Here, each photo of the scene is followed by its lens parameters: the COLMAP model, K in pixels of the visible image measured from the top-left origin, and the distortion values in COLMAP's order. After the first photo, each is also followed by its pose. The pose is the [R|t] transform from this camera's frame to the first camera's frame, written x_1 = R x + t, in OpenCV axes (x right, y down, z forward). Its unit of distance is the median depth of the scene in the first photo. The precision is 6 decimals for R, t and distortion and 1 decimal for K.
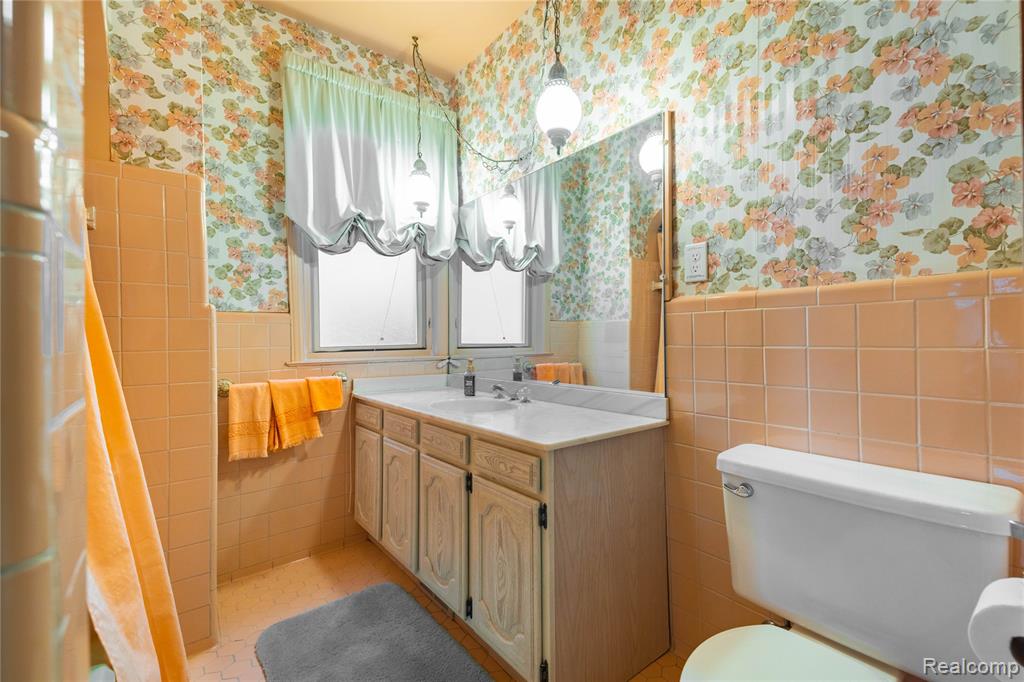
lens RADIAL K [[417.1, 0, 512.8], [0, 417.1, 338.5], [0, 0, 1]] dist [0.057985, -0.019847]
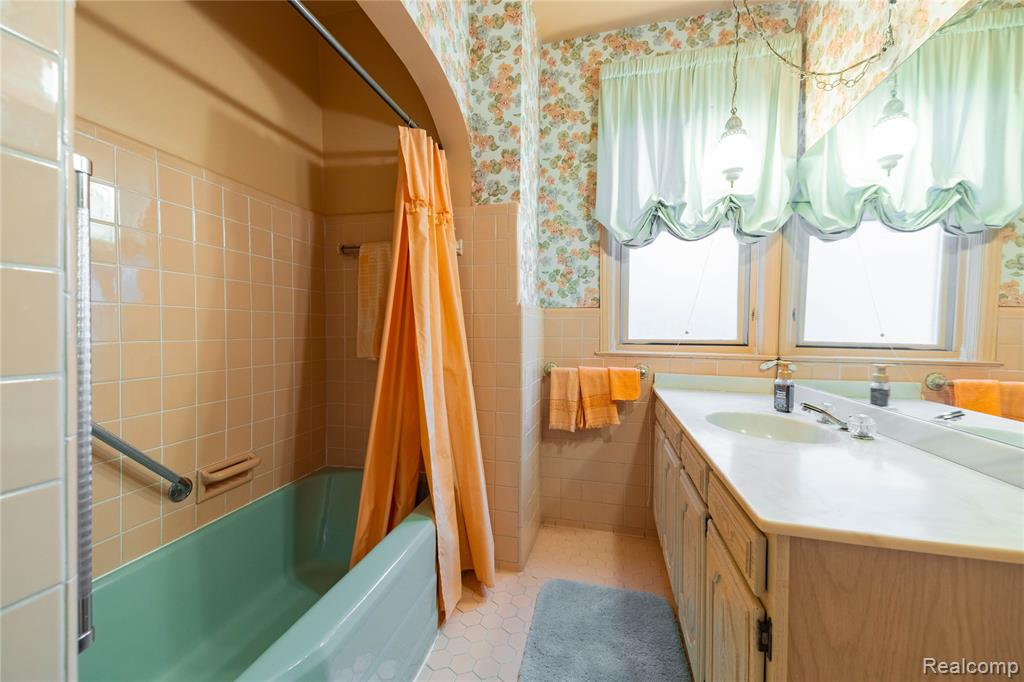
lens RADIAL K [[395.2, 0, 511.4], [0, 395.2, 338.6], [0, 0, 1]] dist [0.055113, -0.016172]
pose [[0.652966, 0.033057, -0.756666, 0.112177], [-0.017975, 0.999442, 0.028151, -0.004361], [0.757174, -0.004781, 0.653196, 0.149442]]
